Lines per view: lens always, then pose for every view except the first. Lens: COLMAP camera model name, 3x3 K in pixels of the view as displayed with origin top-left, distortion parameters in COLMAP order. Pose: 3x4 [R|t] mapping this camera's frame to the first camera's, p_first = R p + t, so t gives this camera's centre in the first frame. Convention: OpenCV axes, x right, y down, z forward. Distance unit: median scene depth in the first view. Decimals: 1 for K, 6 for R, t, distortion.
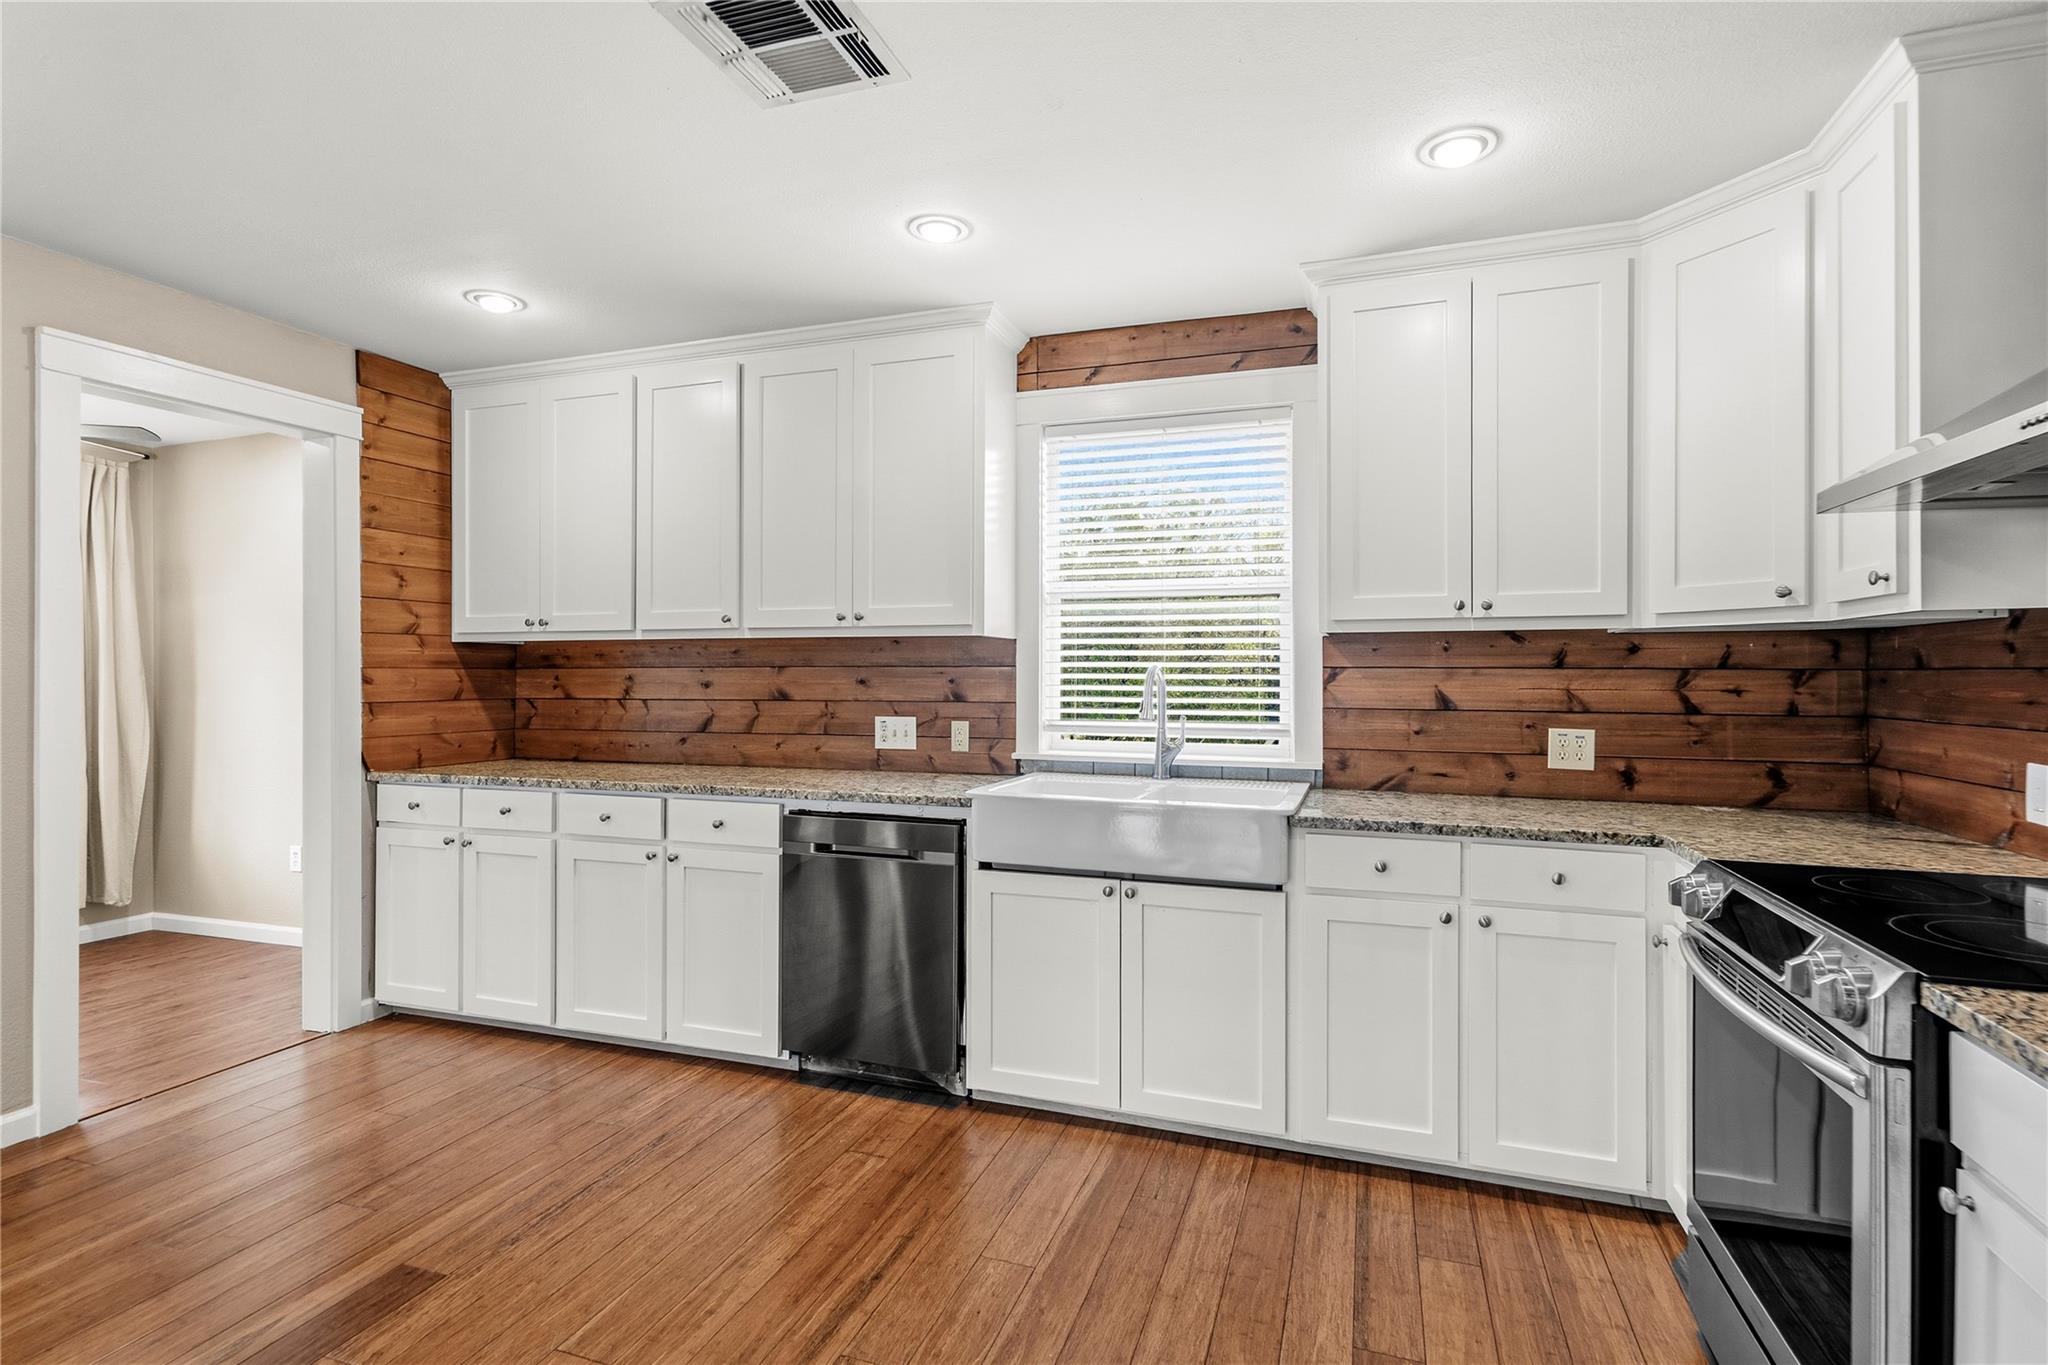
lens RADIAL K [[970.1, 0, 1036.4], [0, 970.1, 676.2], [0, 0, 1]] dist [0.008155, 0.000791]
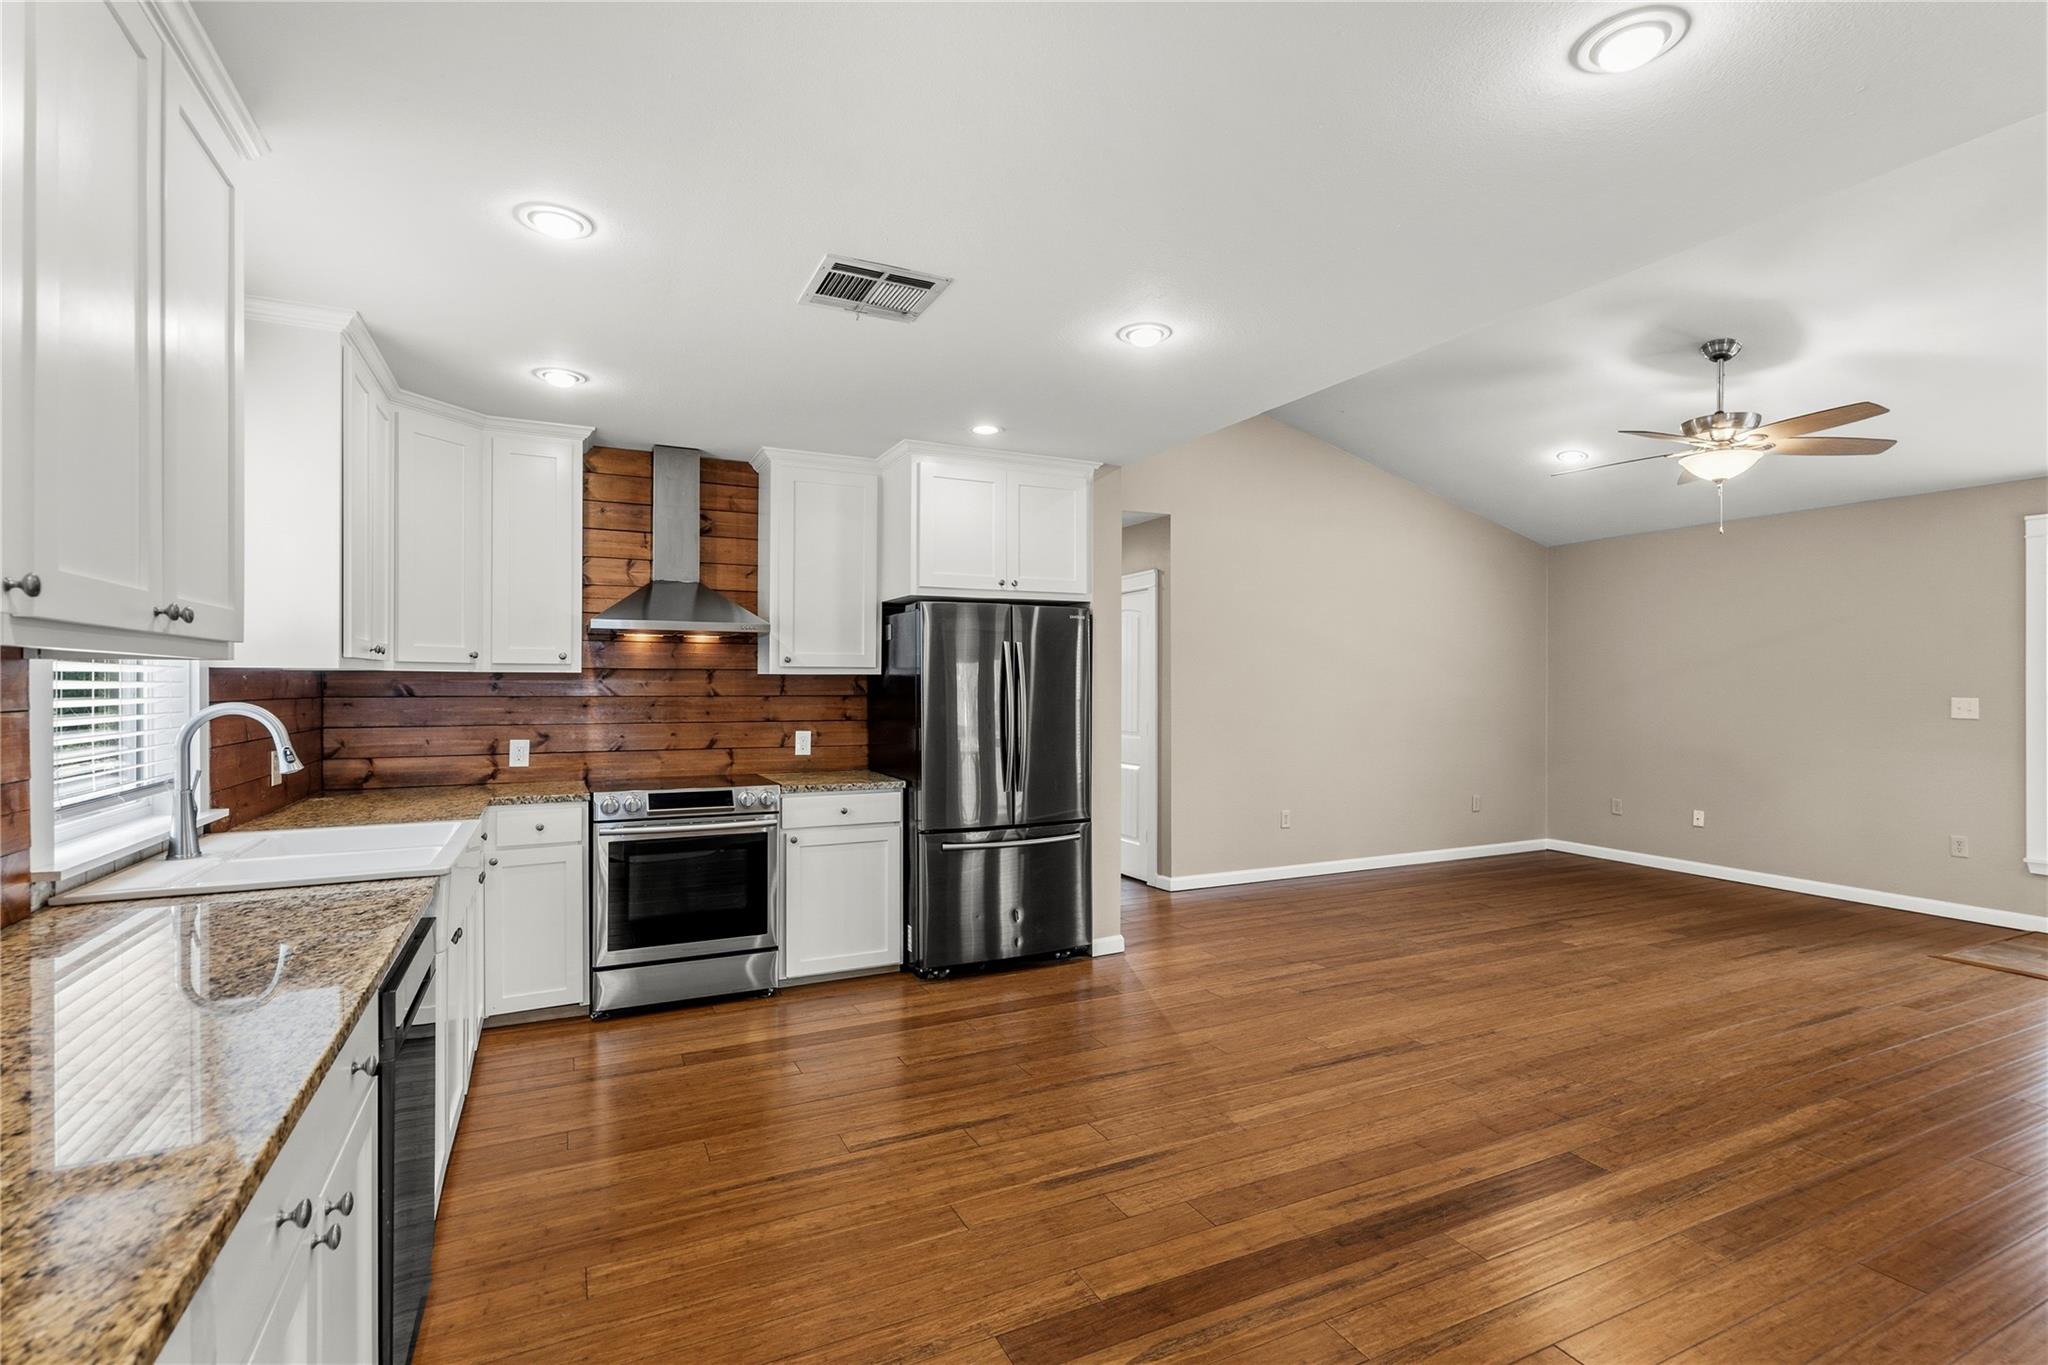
lens RADIAL K [[970.1, 0, 1038.6], [0, 970.1, 680.4], [0, 0, 1]] dist [0.008155, 0.000791]
pose [[-0.709695, -0.001631, 0.704507, -0.845388], [-0.002186, 0.999998, 0.000113, -0.029650], [-0.704506, -0.001460, -0.709697, 1.064522]]
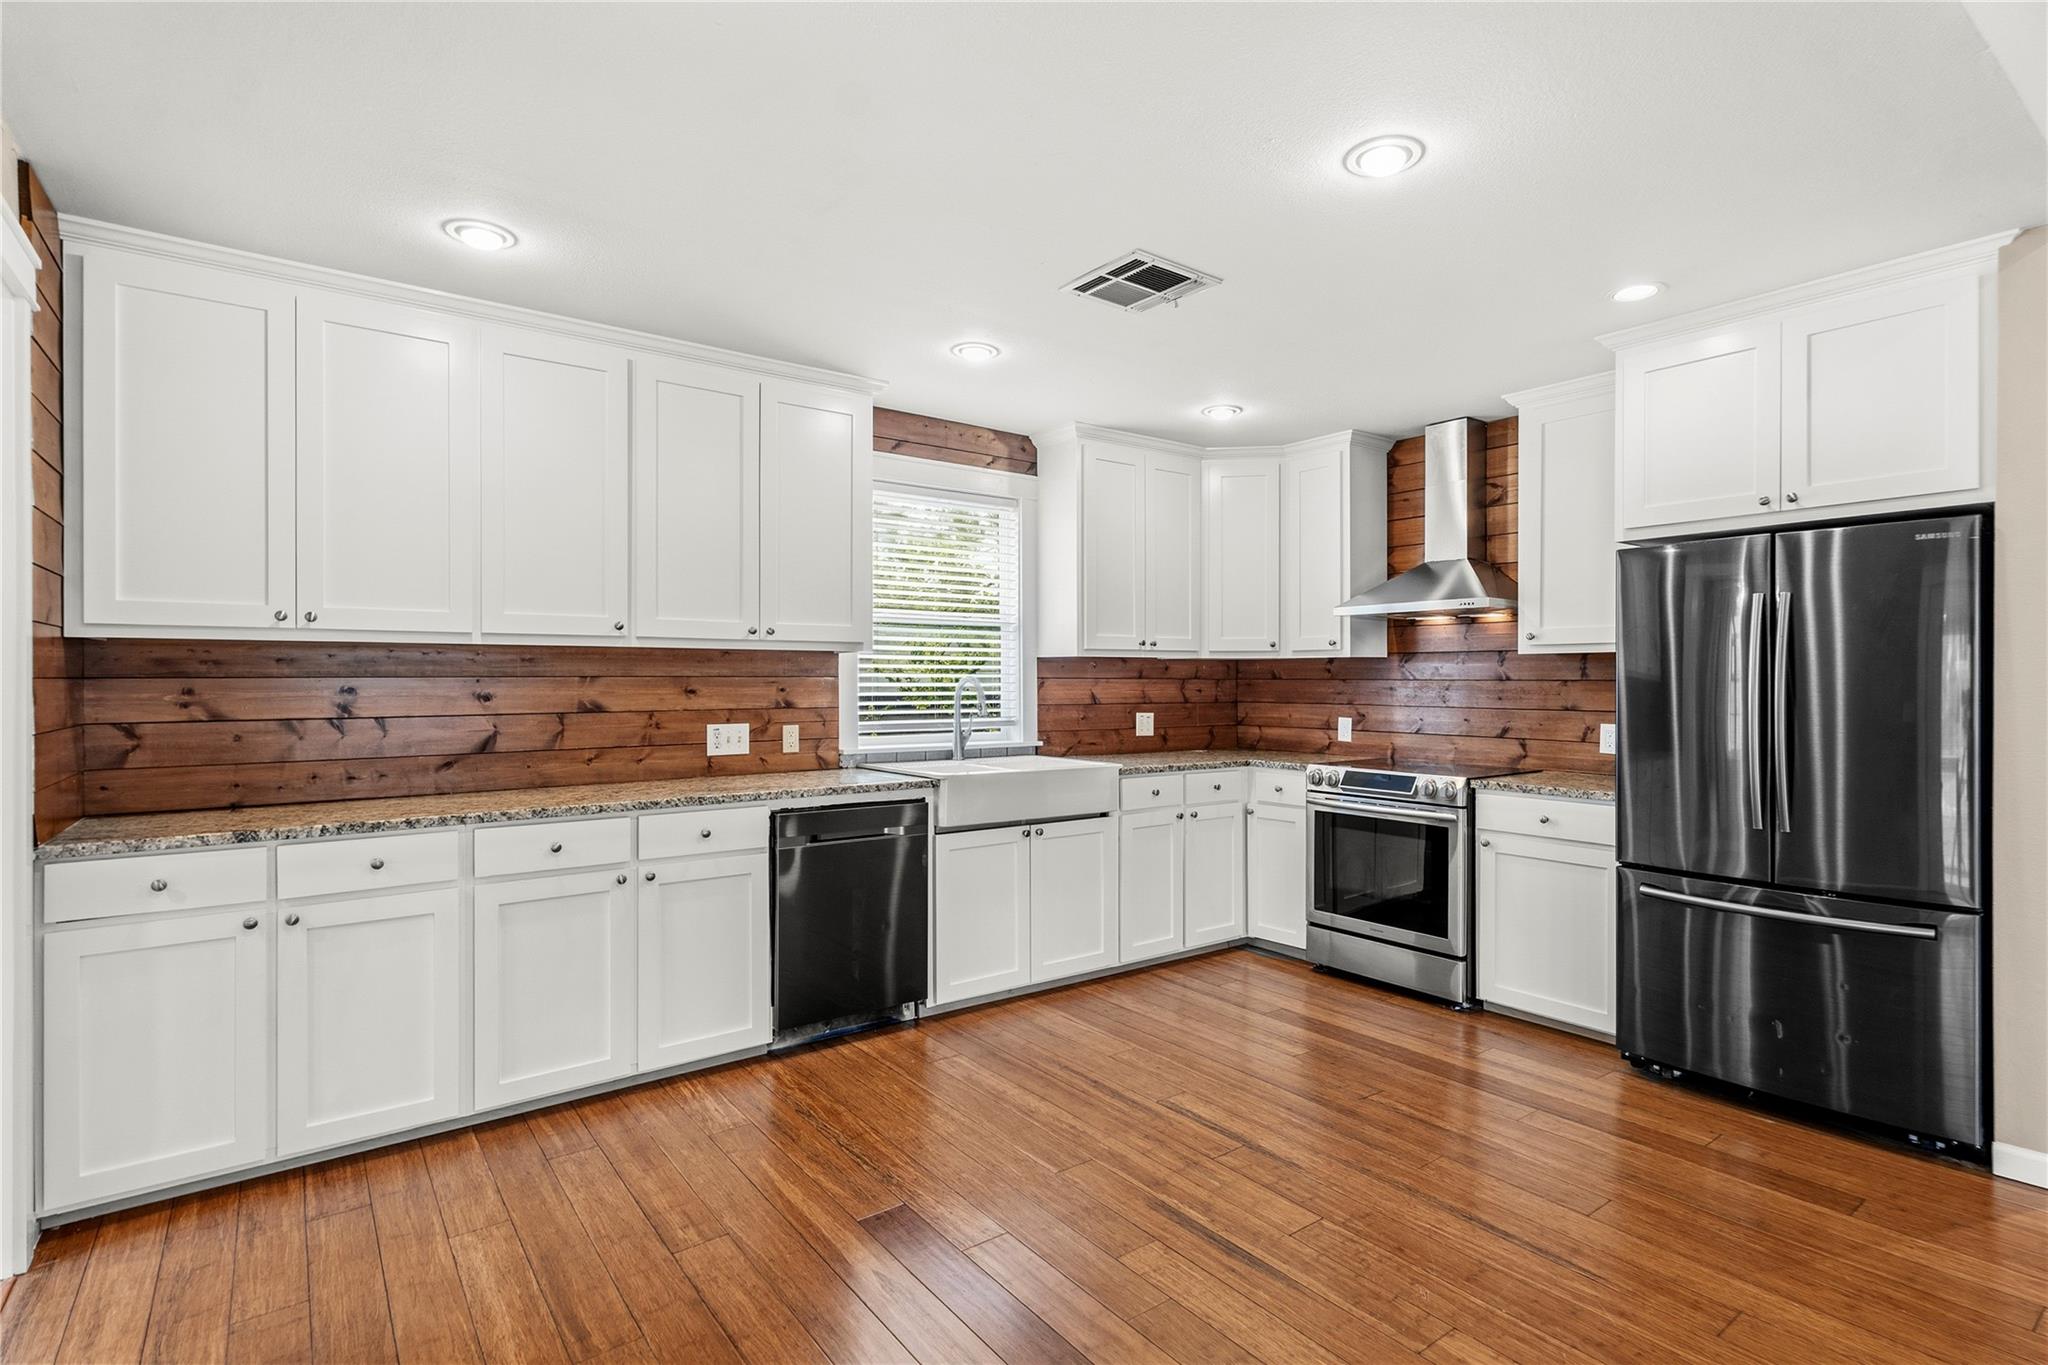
lens RADIAL K [[1002.1, 0, 1040.5], [0, 1002.1, 677.4], [0, 0, 1]] dist [0.008660, -0.000678]
pose [[0.557655, -0.000572, 0.830072, -0.963067], [0.002768, 0.999995, -0.001171, -0.007933], [-0.830068, 0.002951, 0.557654, 0.123973]]
